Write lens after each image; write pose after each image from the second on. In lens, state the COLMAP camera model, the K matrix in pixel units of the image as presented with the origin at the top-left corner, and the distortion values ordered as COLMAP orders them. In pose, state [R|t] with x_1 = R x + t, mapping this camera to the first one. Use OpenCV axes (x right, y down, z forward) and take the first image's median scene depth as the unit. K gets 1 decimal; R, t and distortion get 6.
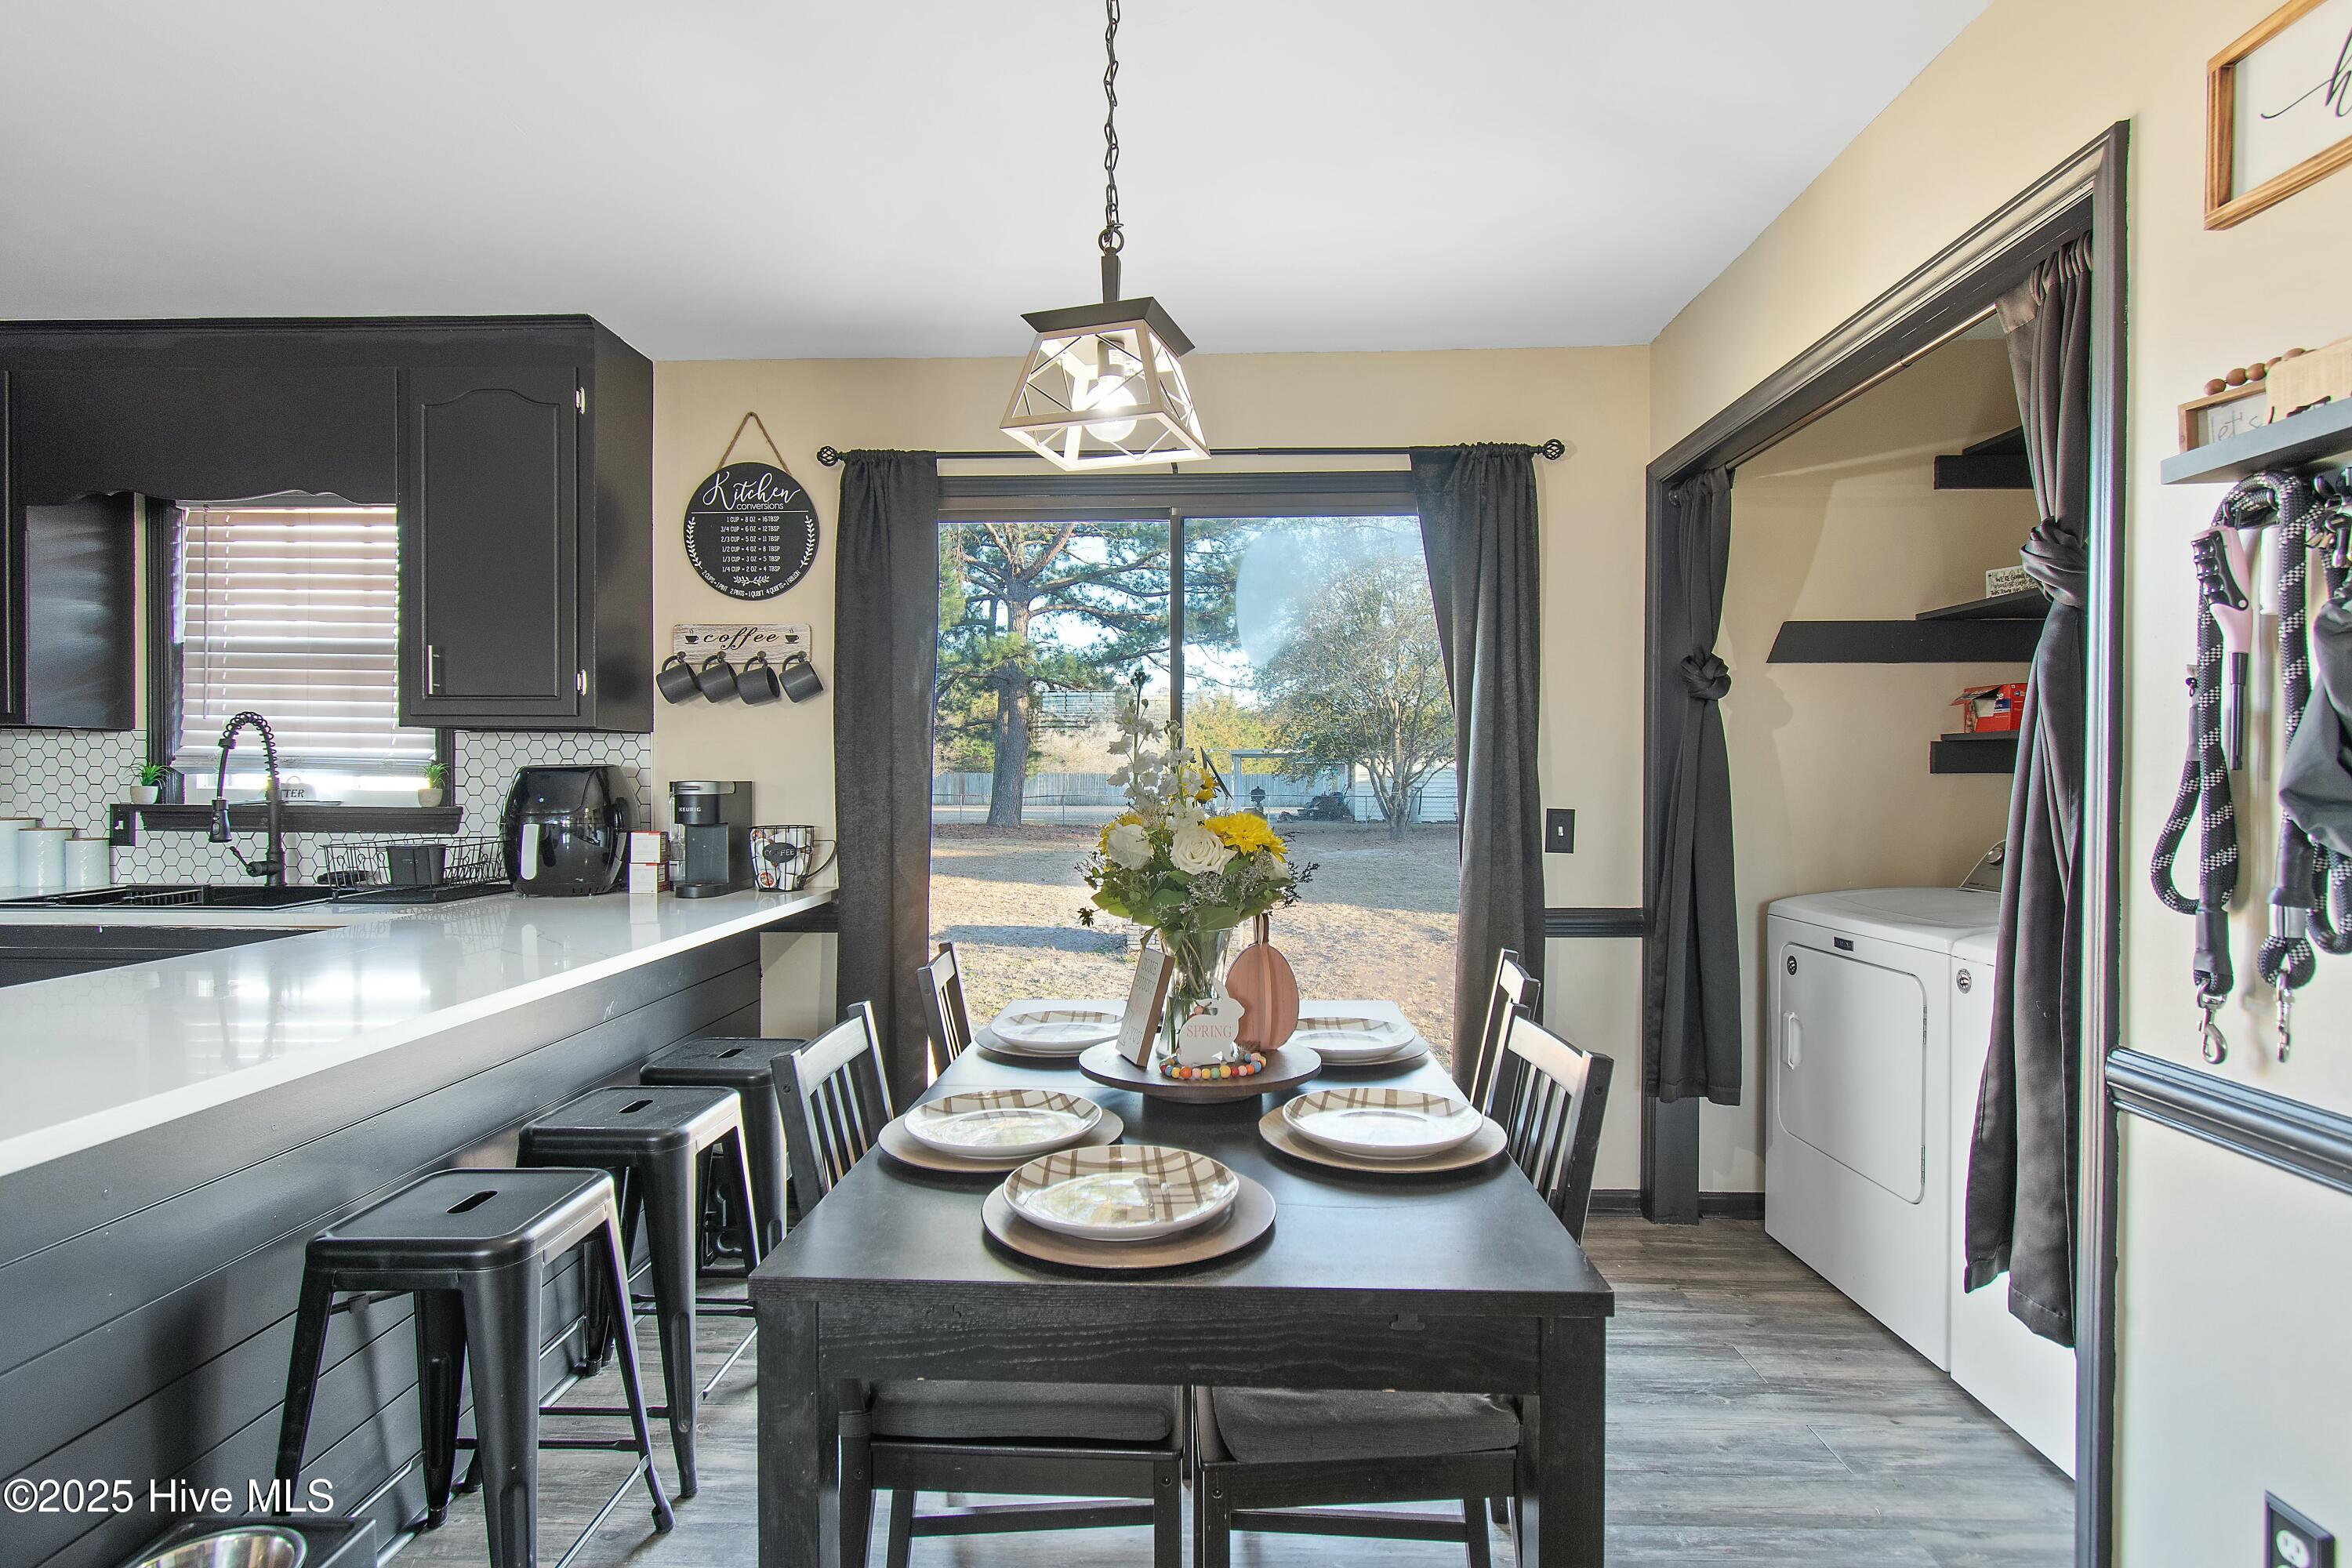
lens RADIAL K [[1129.2, 0, 1166.8], [0, 1129.2, 786.8], [0, 0, 1]] dist [-0.000046, -0.000503]
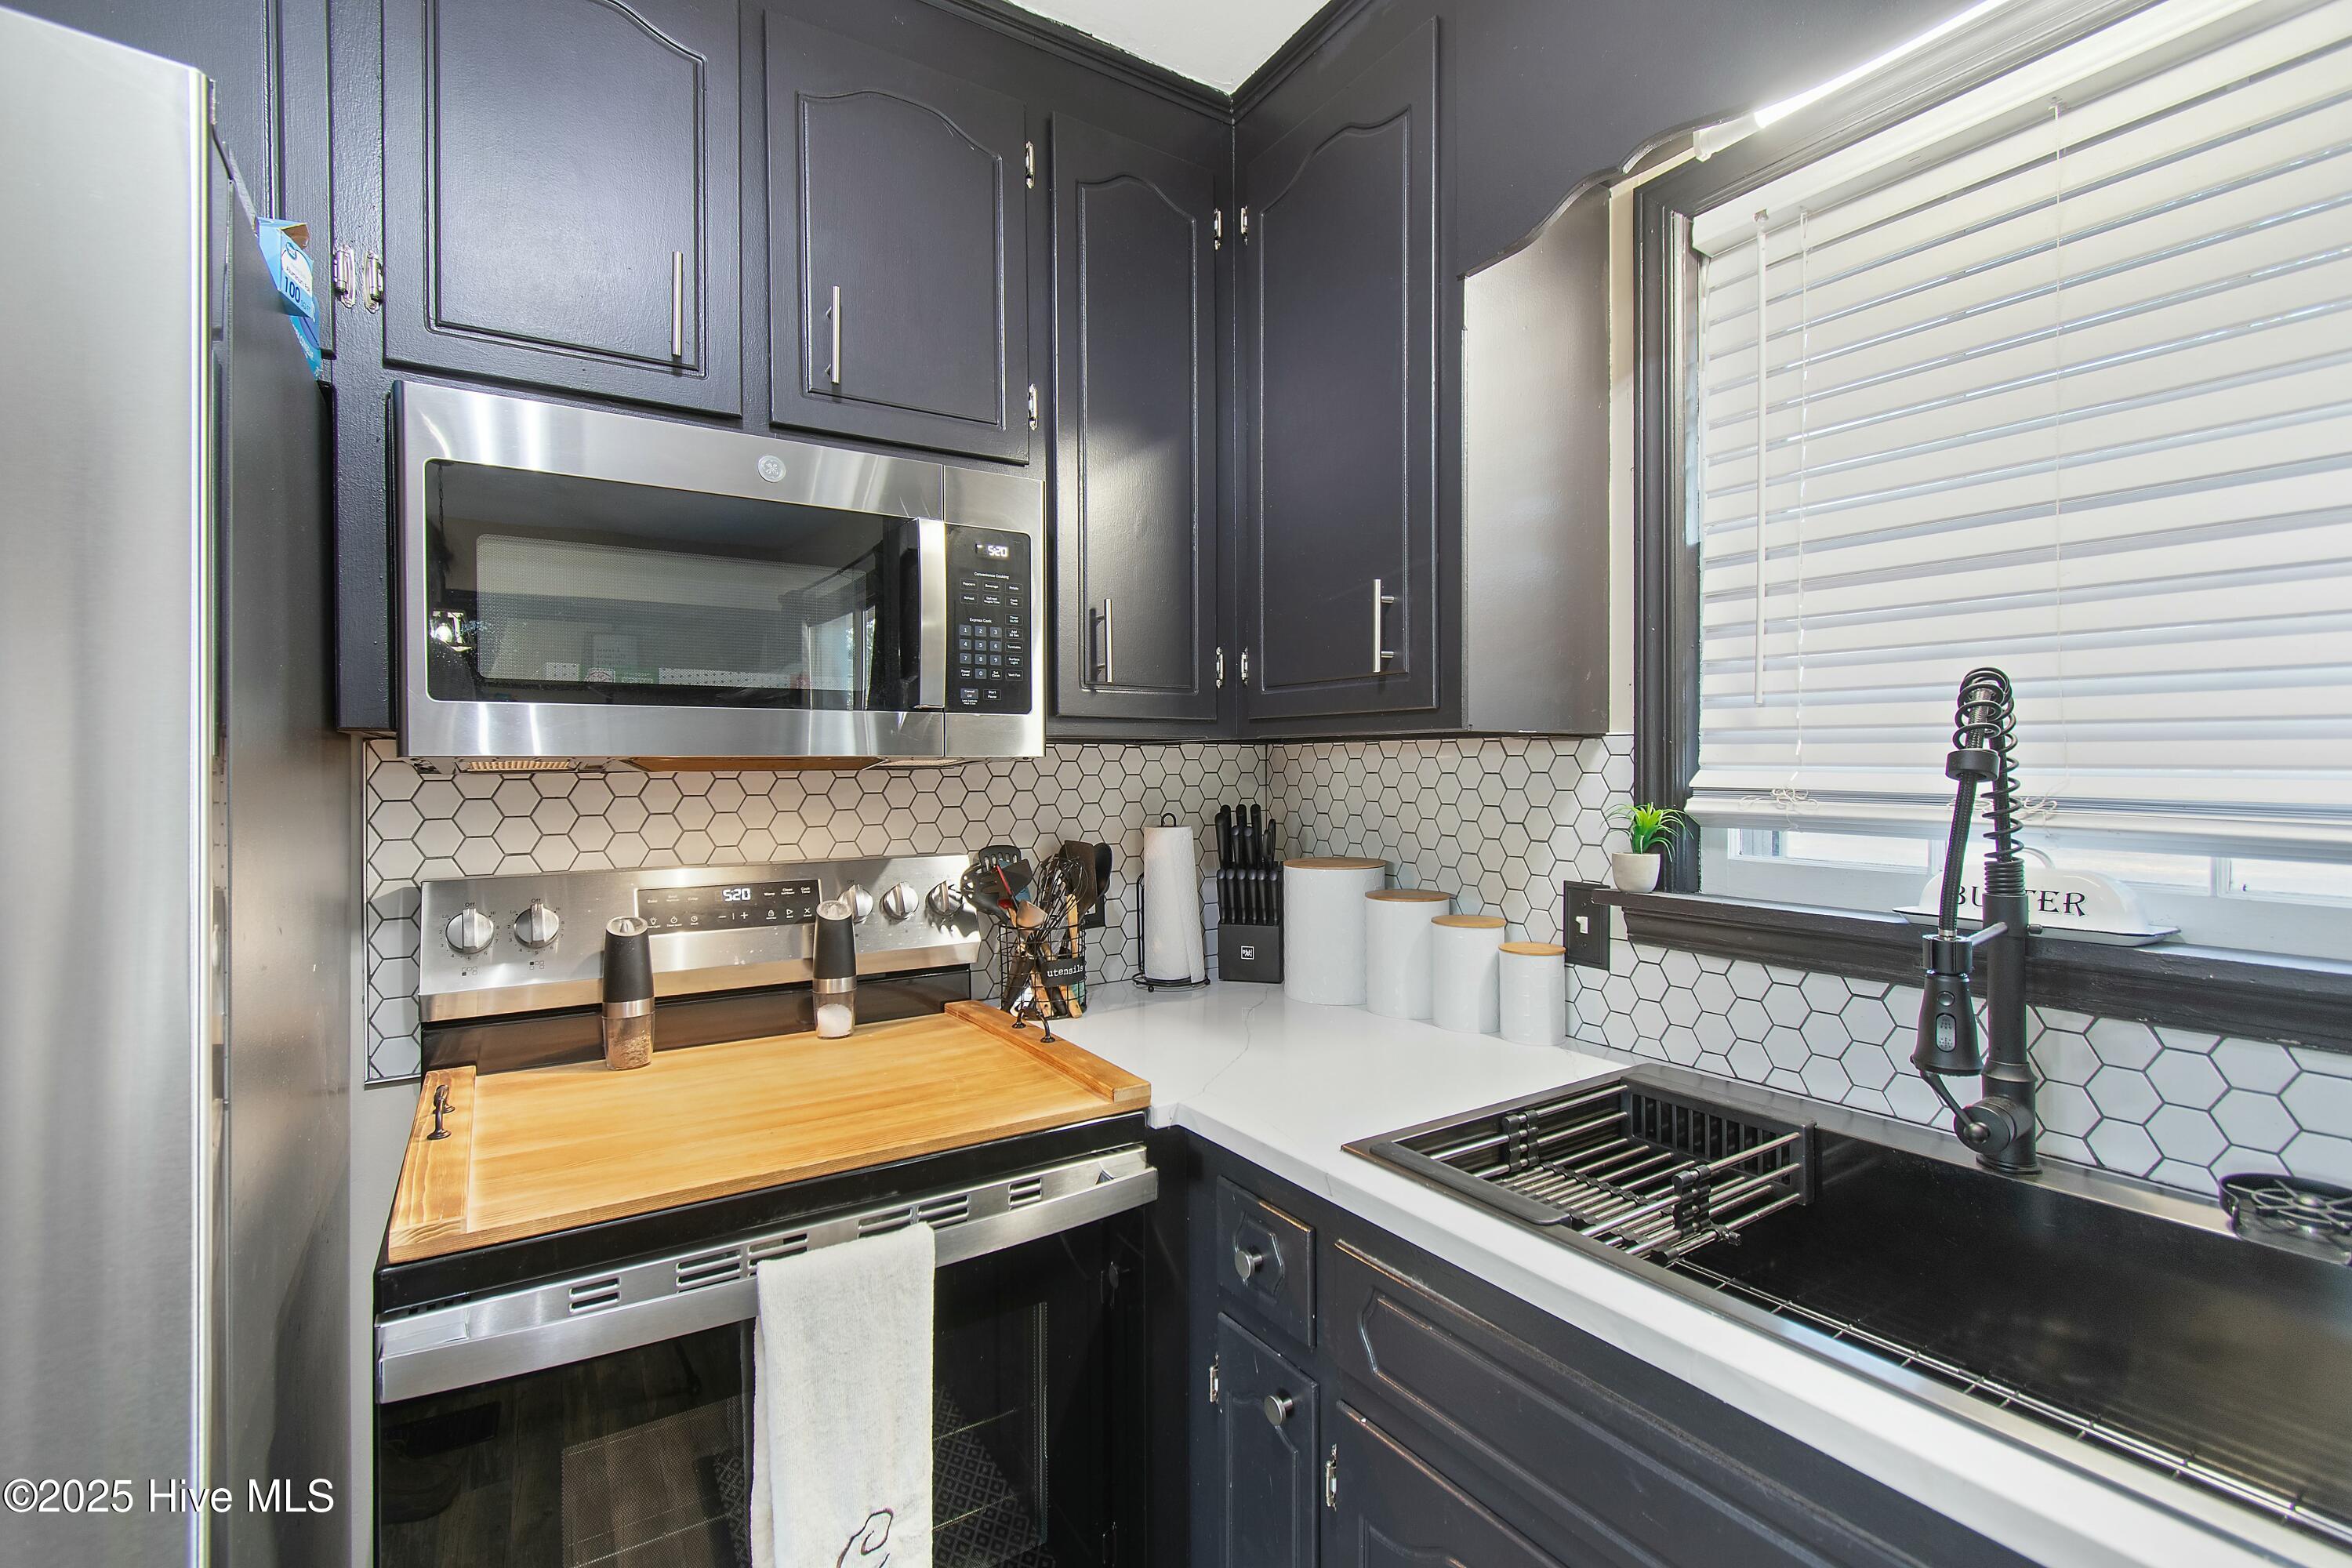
lens RADIAL K [[1037.6, 0, 1176.0], [0, 1037.6, 784.0], [0, 0, 1]] dist [0.002542, -0.000028]
pose [[0.576330, 0.005423, -0.817199, -0.696204], [-0.002368, 0.999985, 0.004966, -0.032624], [0.817214, -0.000927, 0.576334, 0.623525]]
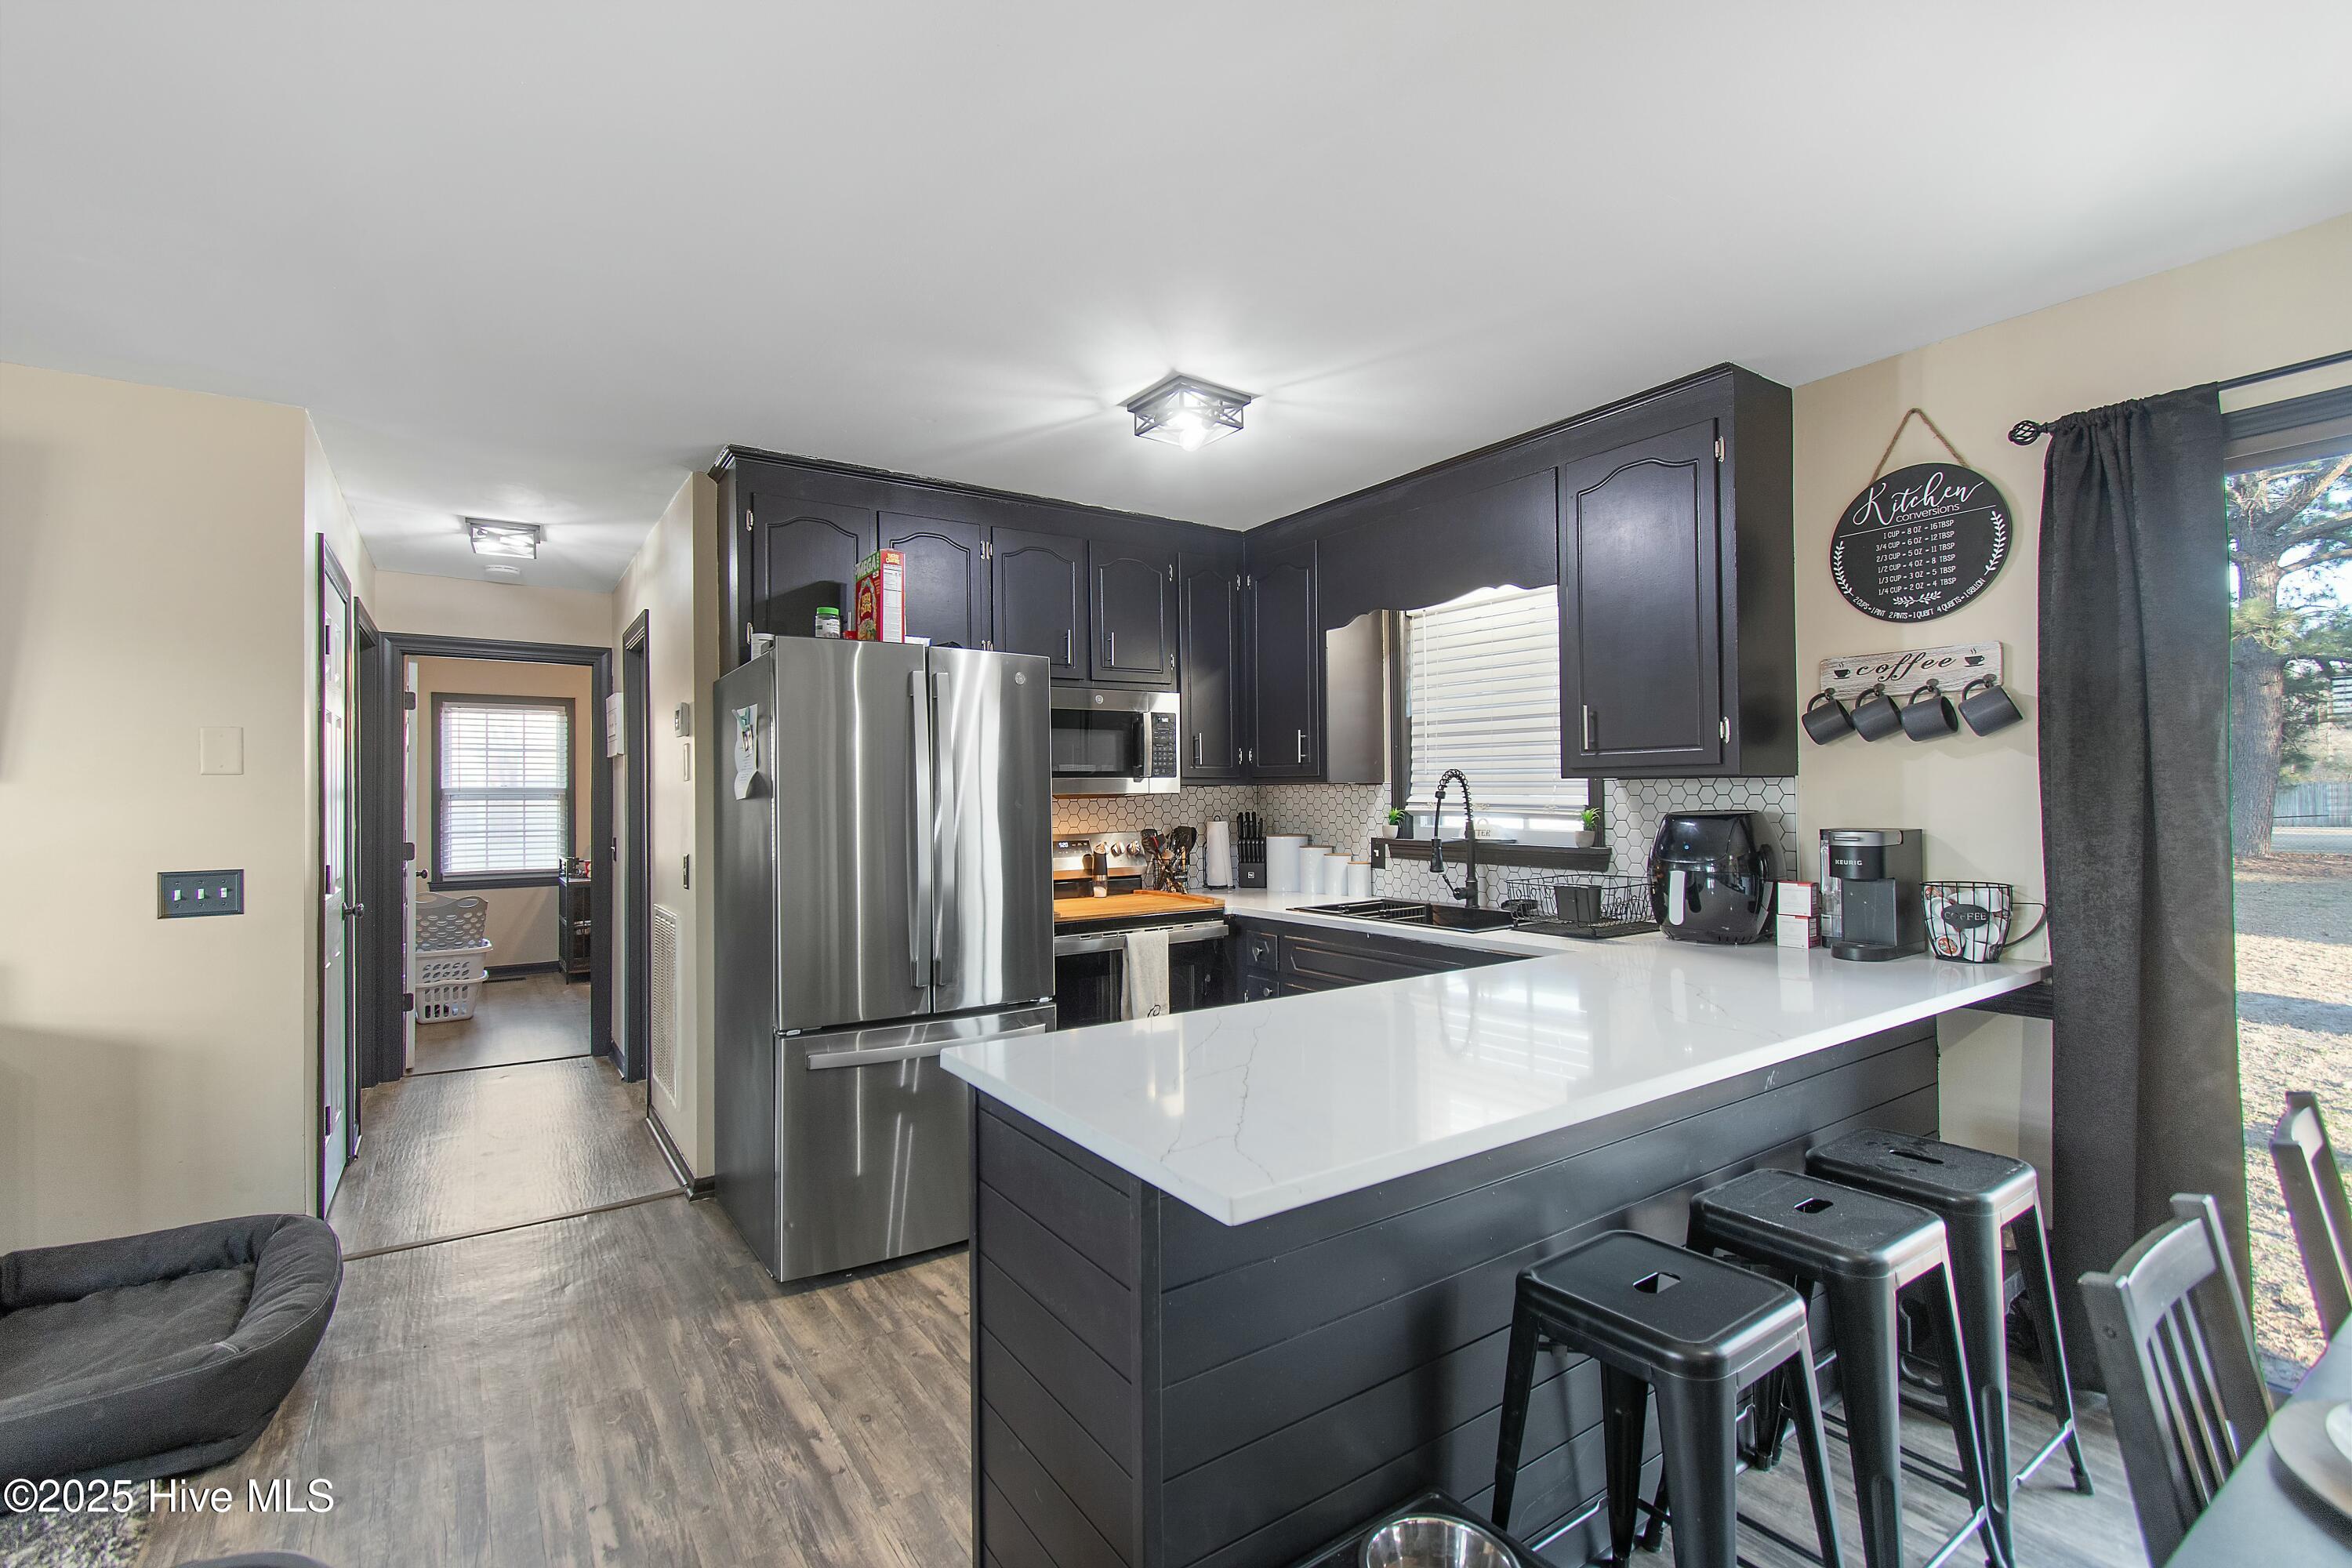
lens RADIAL K [[1037.6, 0, 1176.0], [0, 1037.6, 784.0], [0, 0, 1]] dist [0.002542, -0.000028]
pose [[0.594948, -0.019338, -0.803532, -0.067068], [0.005413, 0.999784, -0.020052, -0.027498], [0.803746, 0.007580, 0.594924, 0.062469]]
